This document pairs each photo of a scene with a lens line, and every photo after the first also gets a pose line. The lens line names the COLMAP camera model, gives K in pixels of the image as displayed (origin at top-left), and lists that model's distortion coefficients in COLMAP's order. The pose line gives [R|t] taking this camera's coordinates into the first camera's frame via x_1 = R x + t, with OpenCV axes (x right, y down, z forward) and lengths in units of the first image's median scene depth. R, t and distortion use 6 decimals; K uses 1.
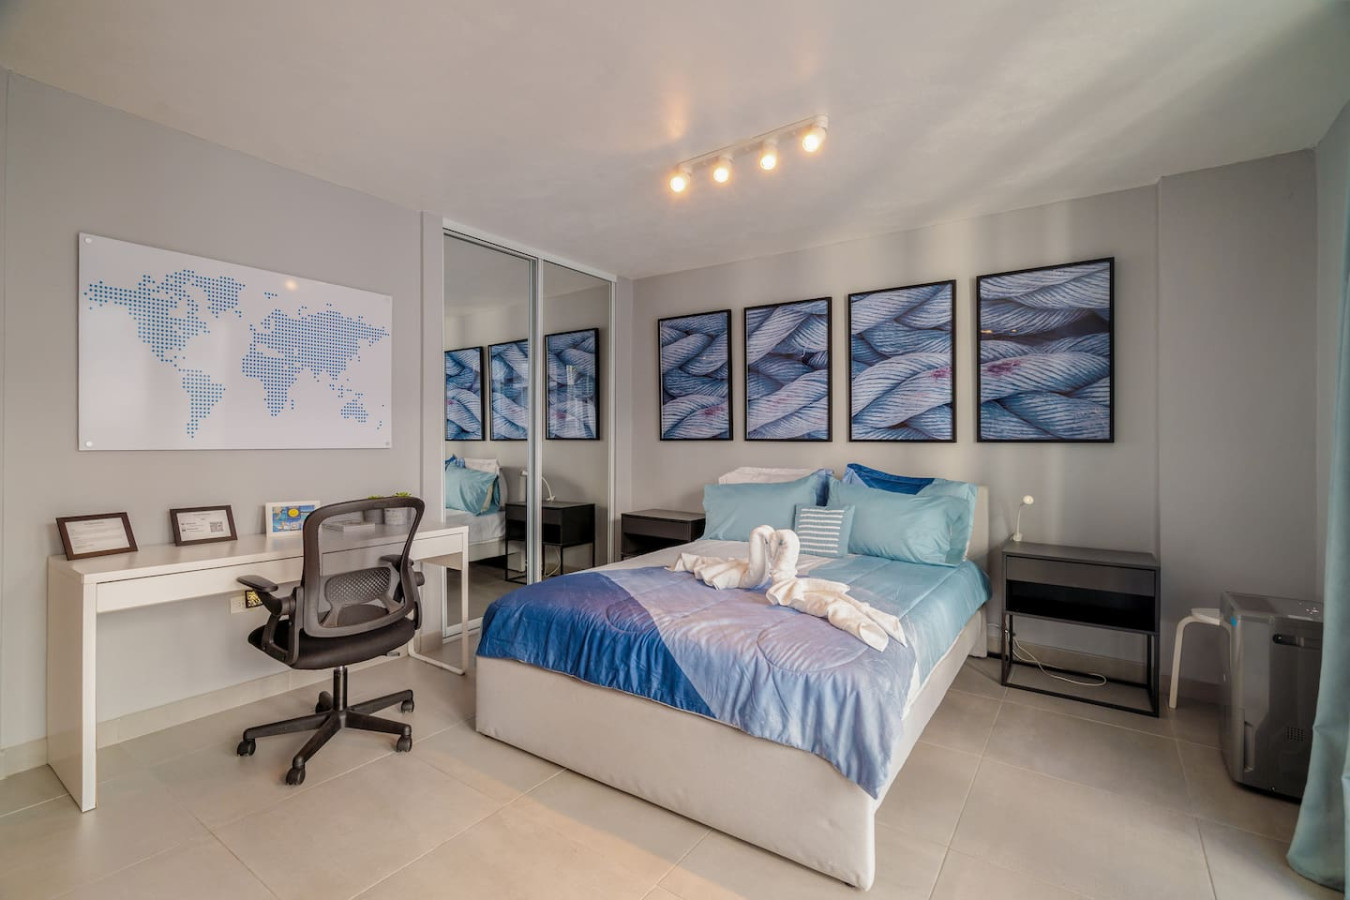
lens RADIAL K [[615.0, 0, 672.8], [0, 615.0, 437.0], [0, 0, 1]] dist [-0.000916, 0.000158]
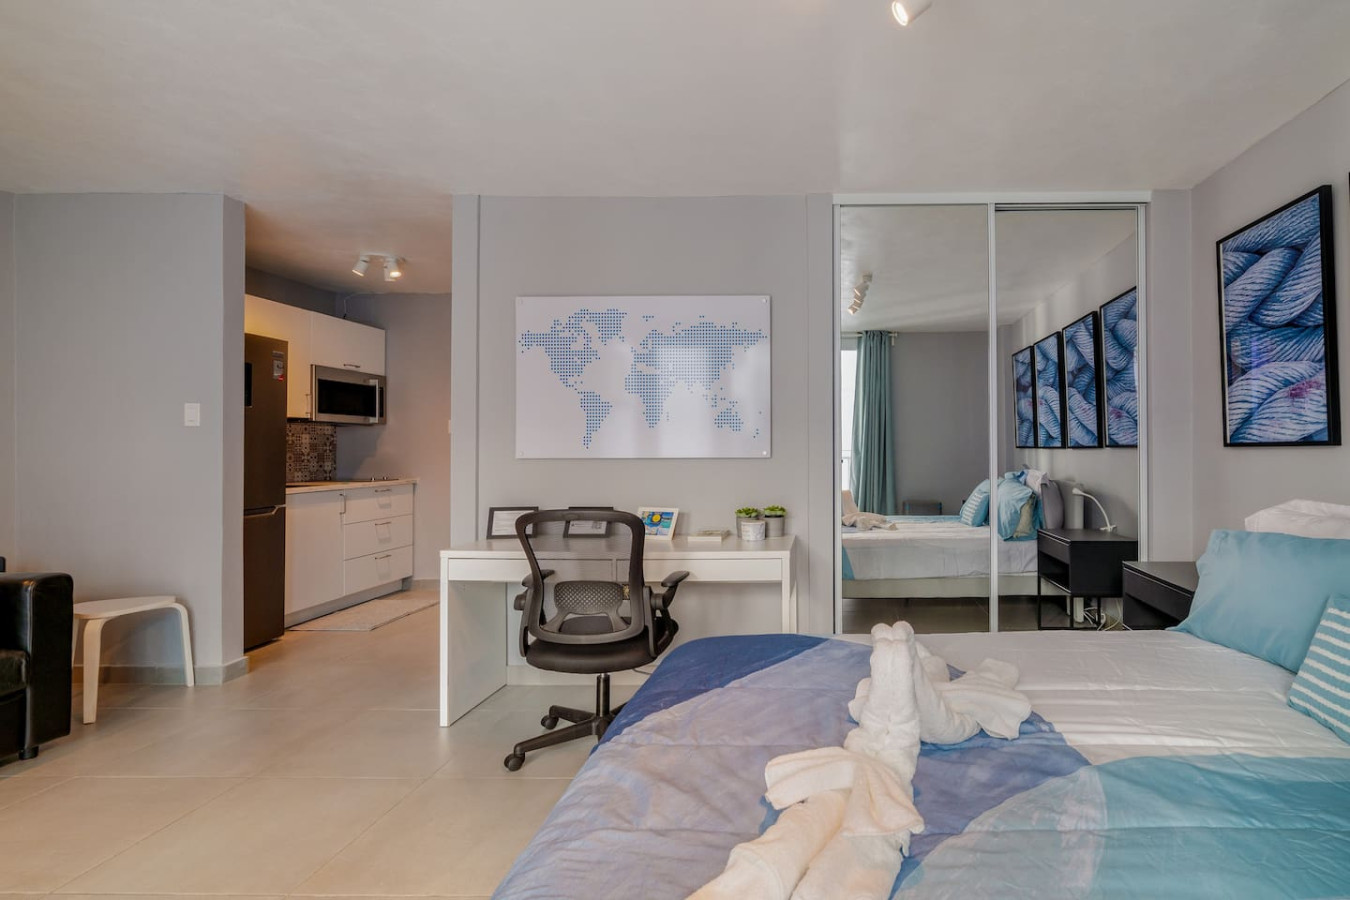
lens RADIAL K [[650.9, 0, 829.7], [0, 650.9, 445.0], [0, 0, 1]] dist [-0.001691, 0.000047]
pose [[0.578315, -0.009814, -0.815754, 0.331336], [0.010860, 0.999932, -0.004331, 0.003279], [0.815741, -0.006354, 0.578383, 0.410138]]
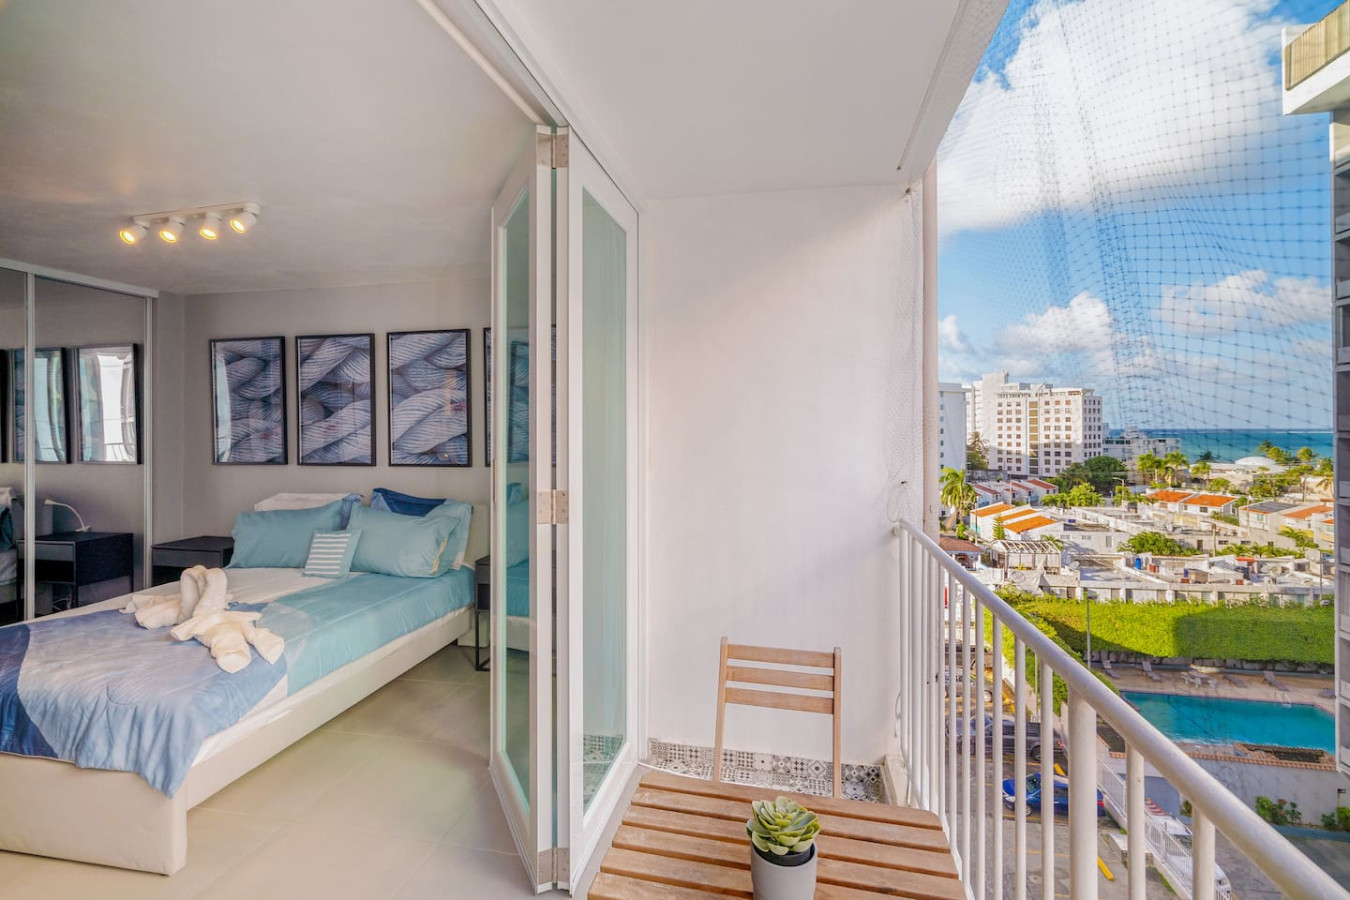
lens RADIAL K [[623.3, 0, 668.0], [0, 623.3, 418.5], [0, 0, 1]] dist [-0.000846, 0.000254]
pose [[0.918941, -0.005577, 0.394356, 0.309974], [0.009092, 0.999934, -0.007045, -0.066159], [-0.394291, 0.010059, 0.918931, -0.228217]]
